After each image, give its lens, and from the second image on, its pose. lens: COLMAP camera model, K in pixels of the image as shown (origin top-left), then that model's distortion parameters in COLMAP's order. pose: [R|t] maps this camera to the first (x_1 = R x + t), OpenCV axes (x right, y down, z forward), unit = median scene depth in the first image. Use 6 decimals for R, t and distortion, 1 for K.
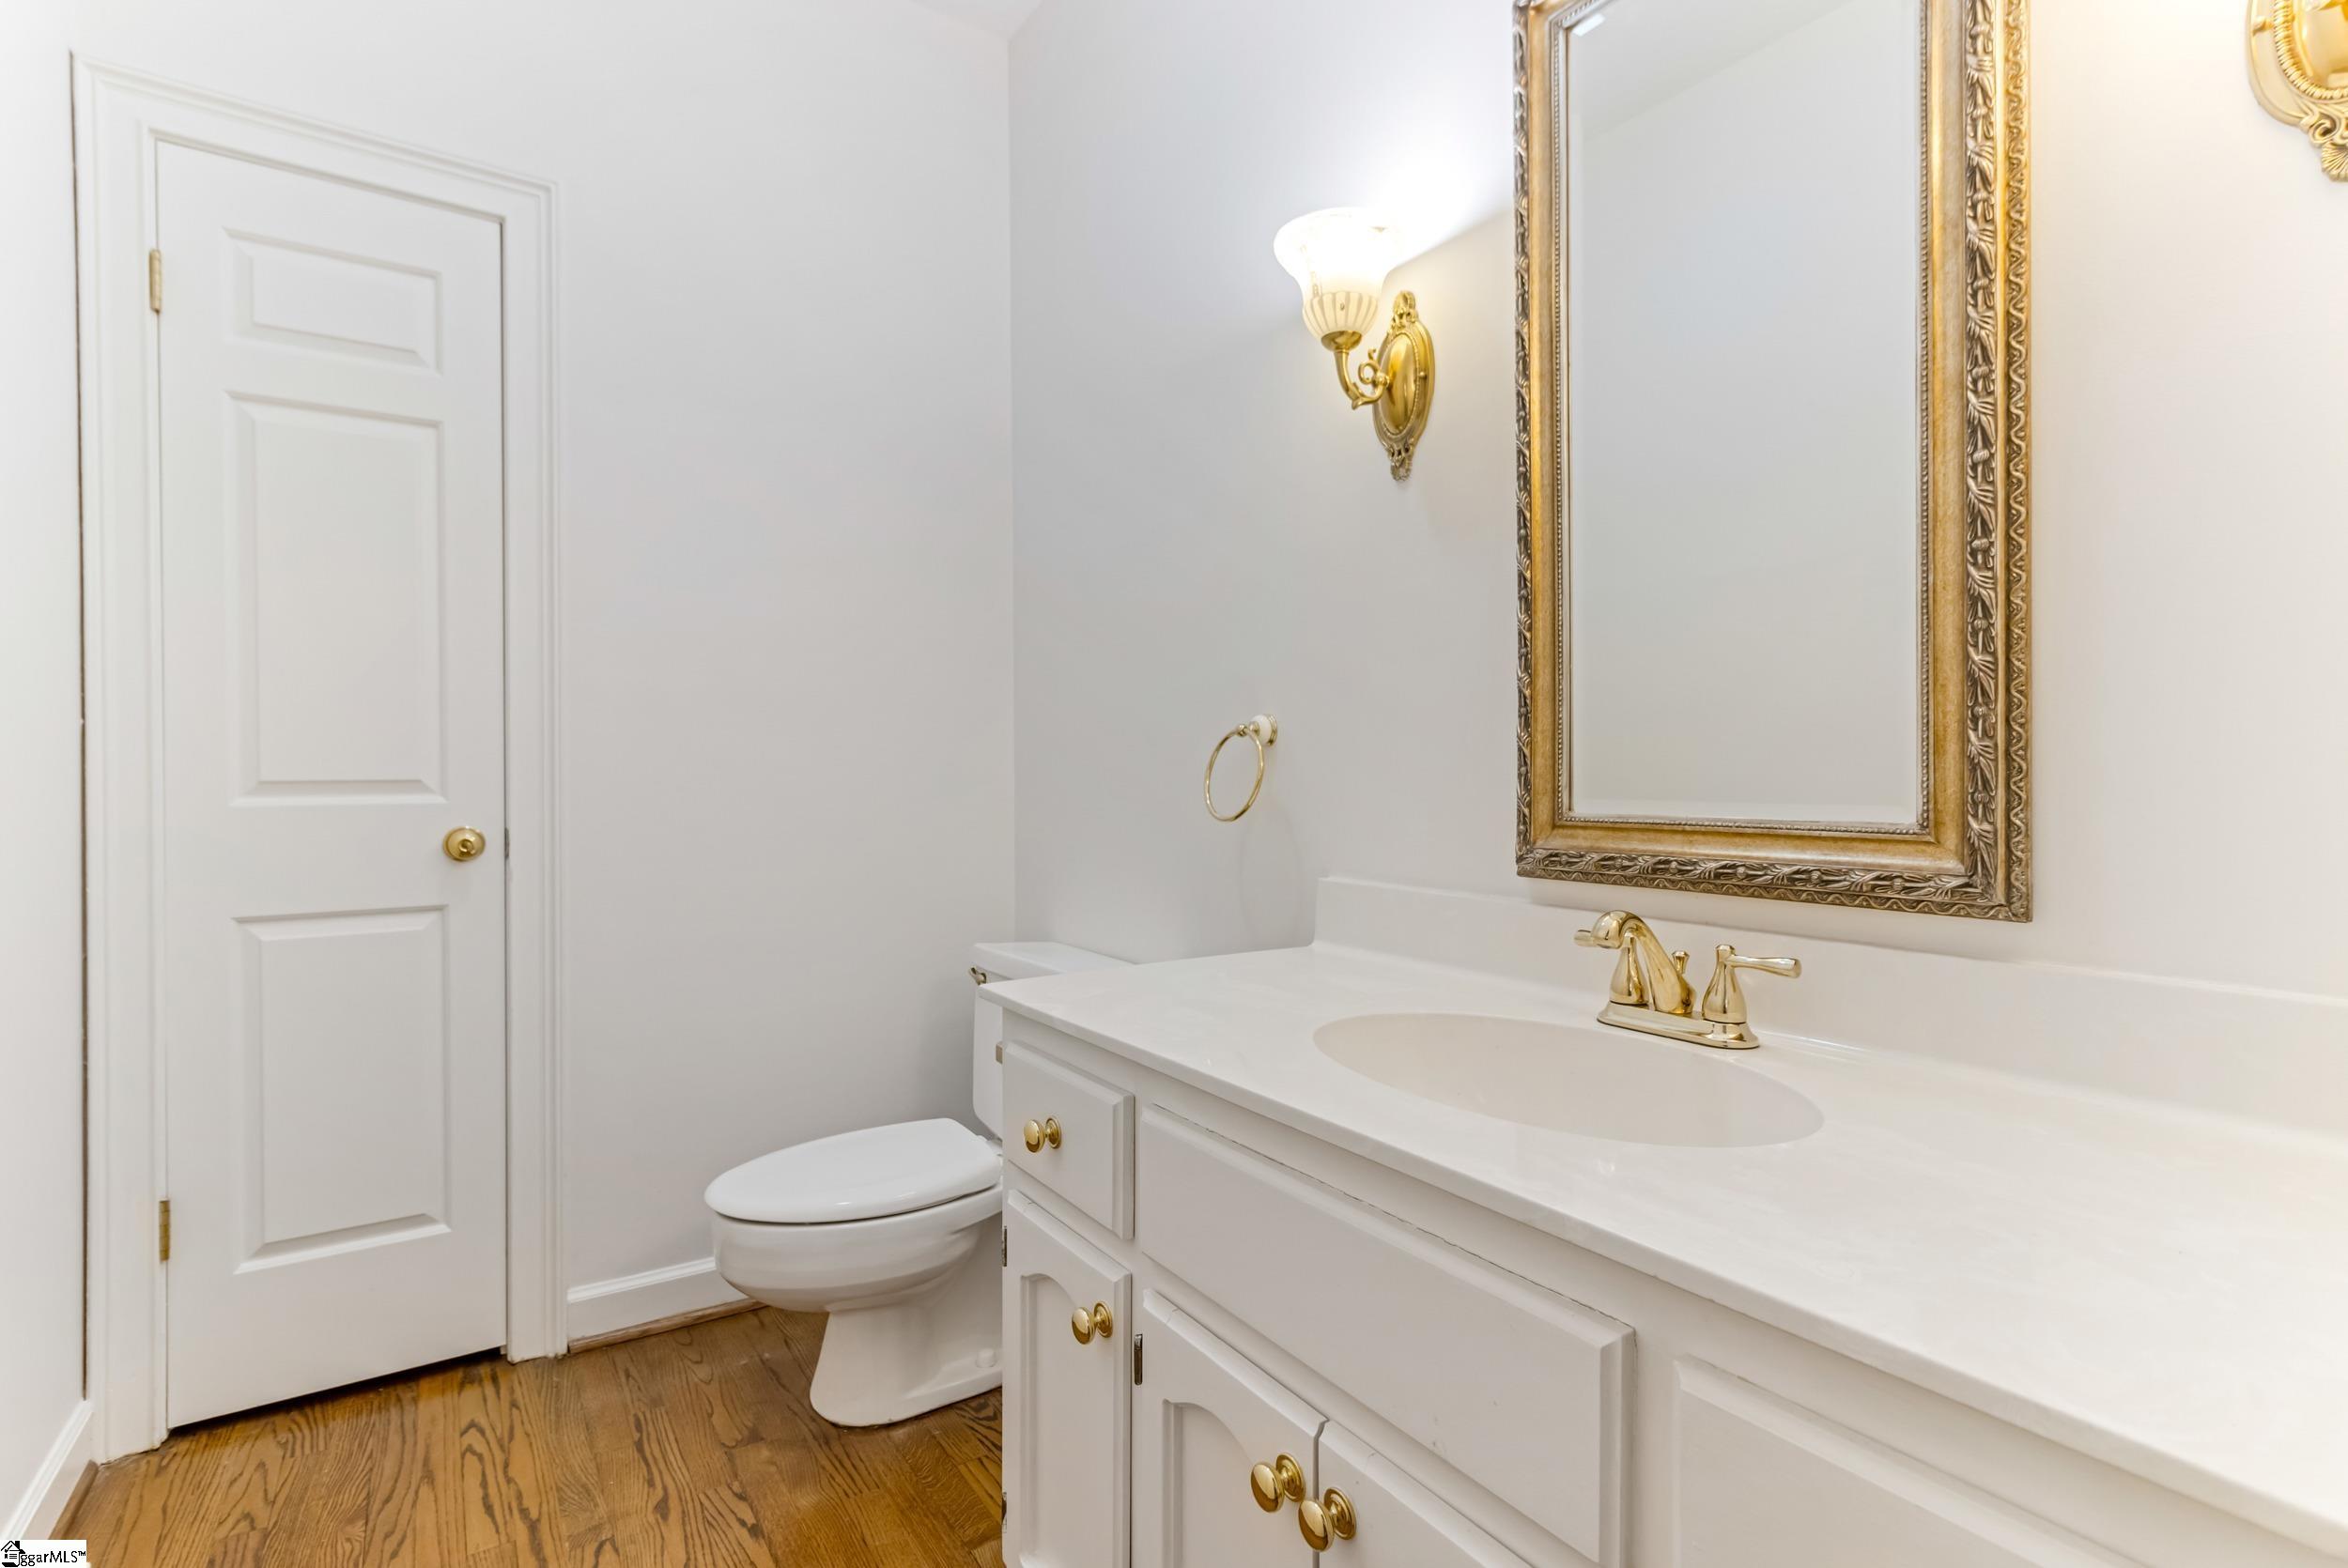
lens RADIAL K [[1089.0, 0, 1174.0], [0, 1089.0, 784.0], [0, 0, 1]] dist [-0.038455, 0.000148]
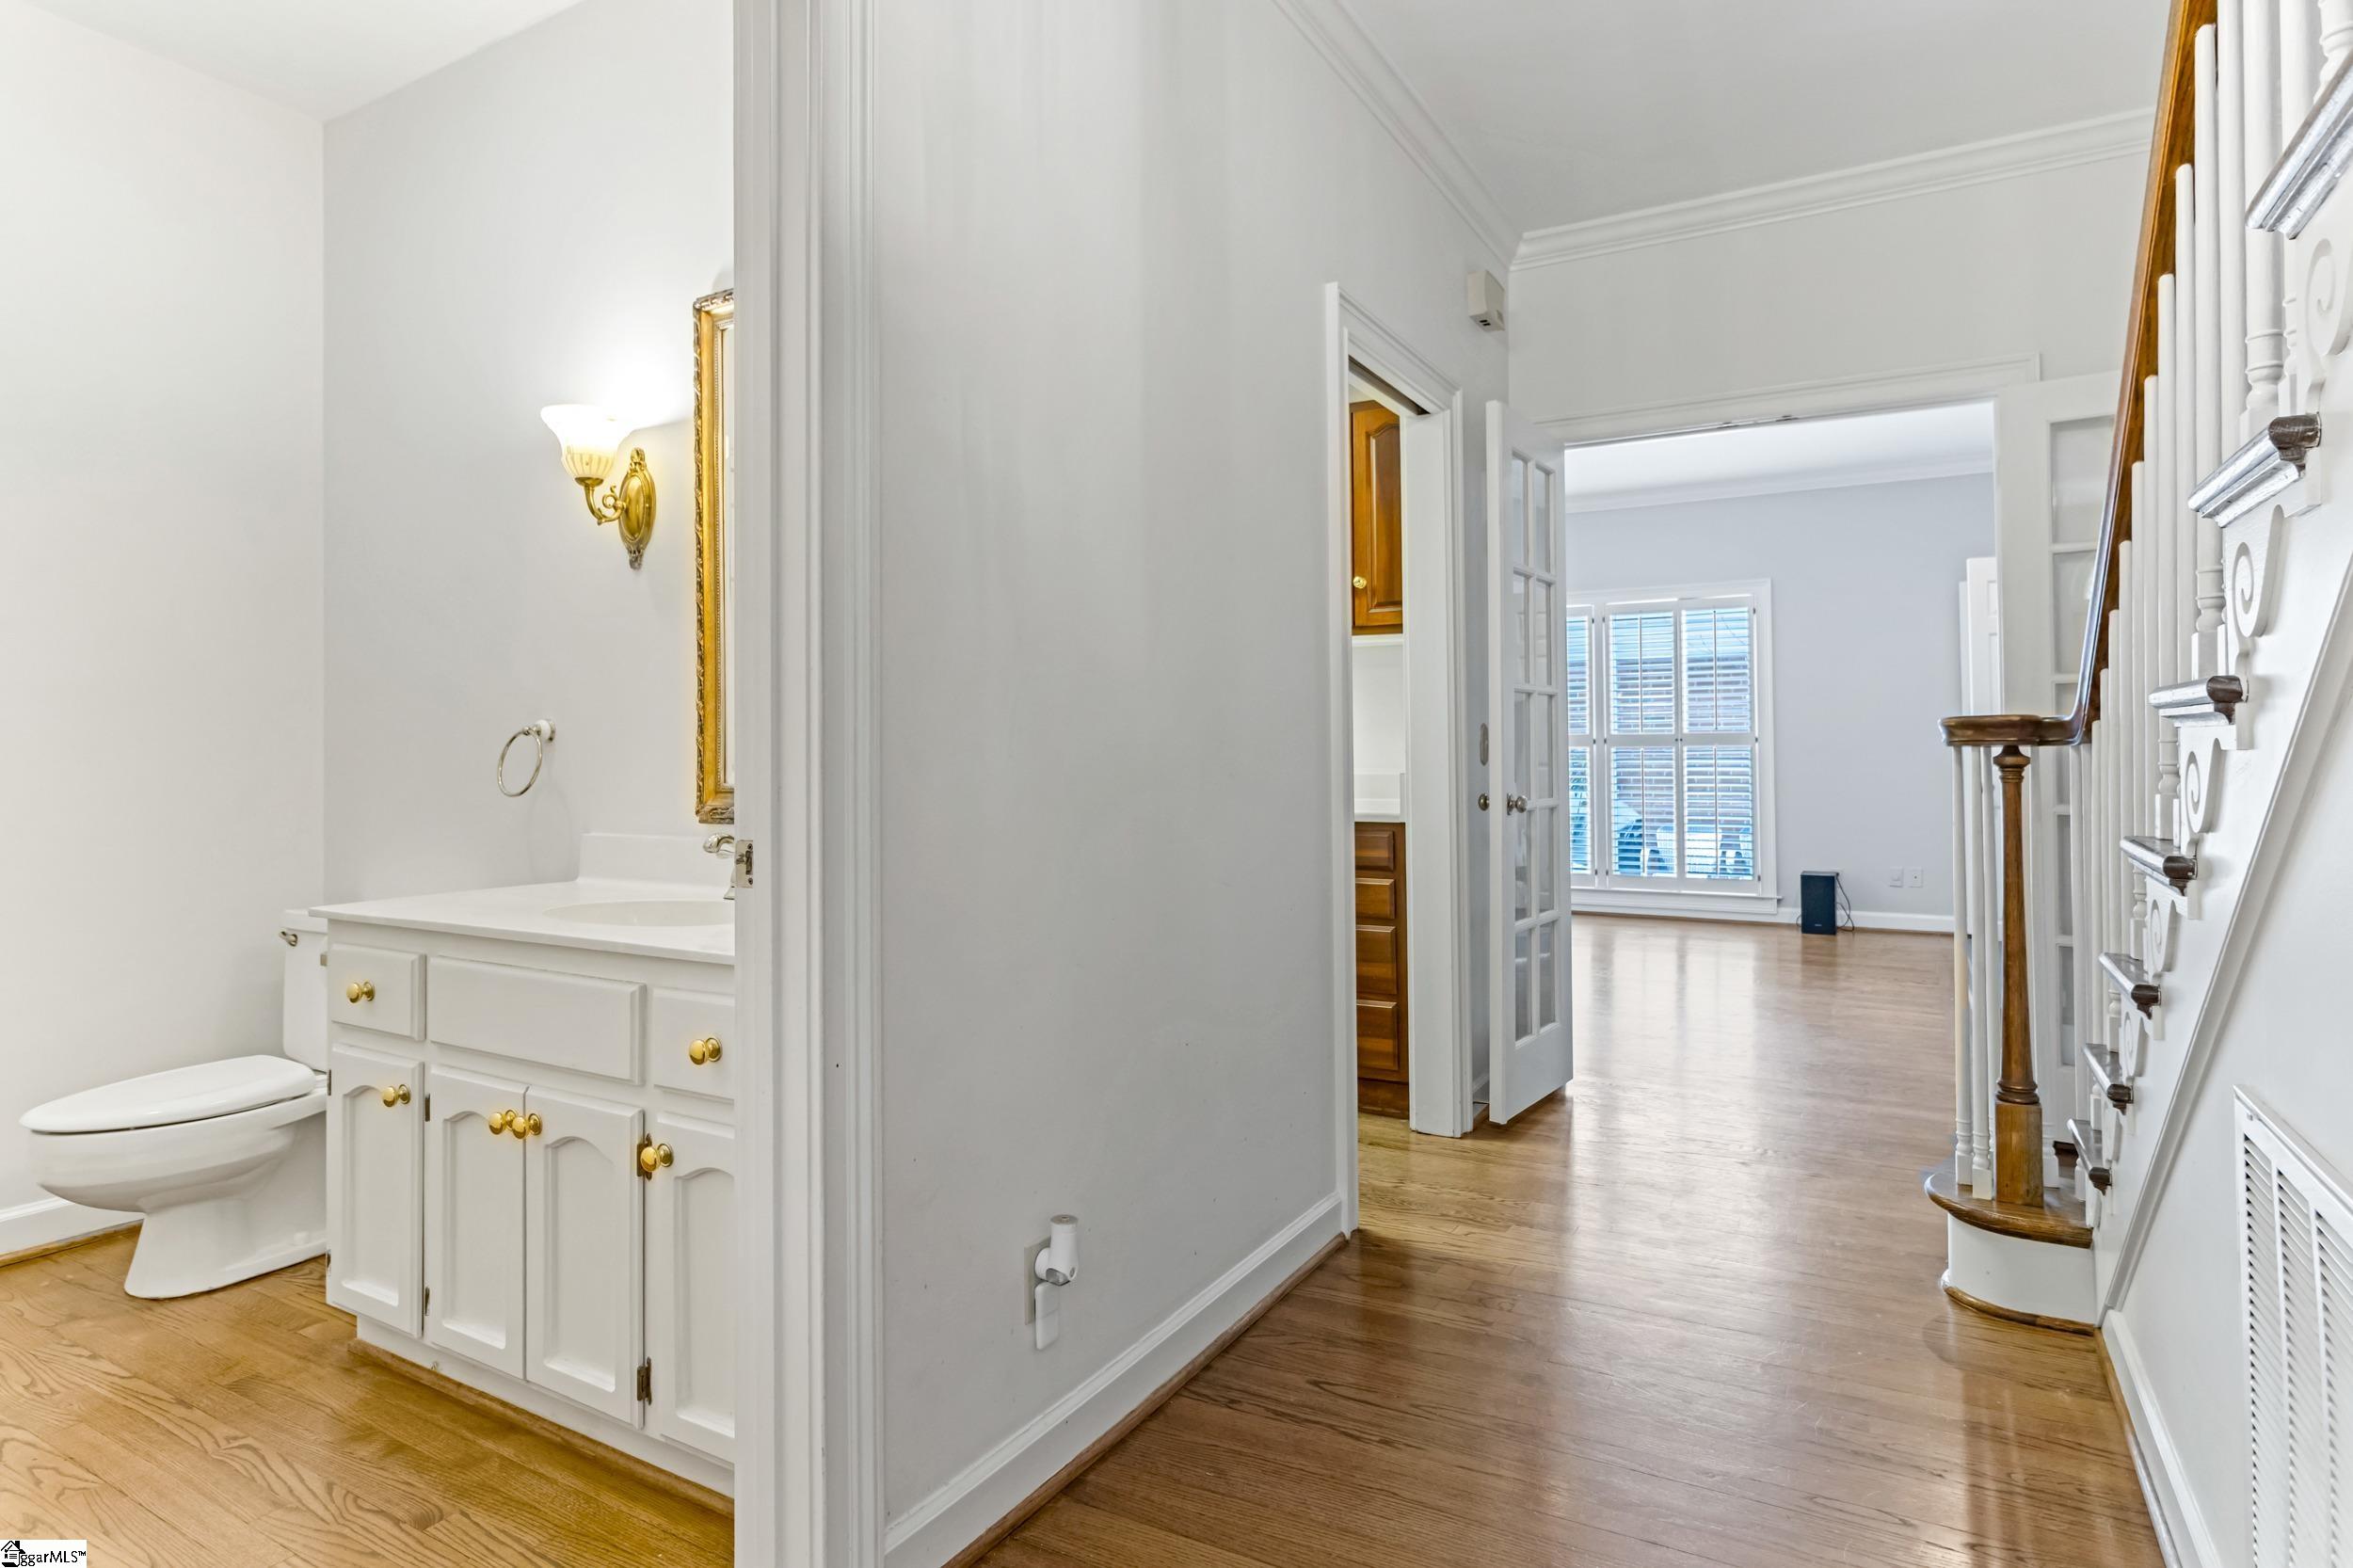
lens RADIAL K [[1251.7, 0, 1182.9], [0, 1251.7, 734.6], [0, 0, 1]] dist [-0.012948, -0.001004]
pose [[0.888014, 0.000789, 0.459815, 0.097093], [0.011154, 0.999667, -0.023257, 0.002037], [-0.459680, 0.025782, 0.887710, -1.042760]]
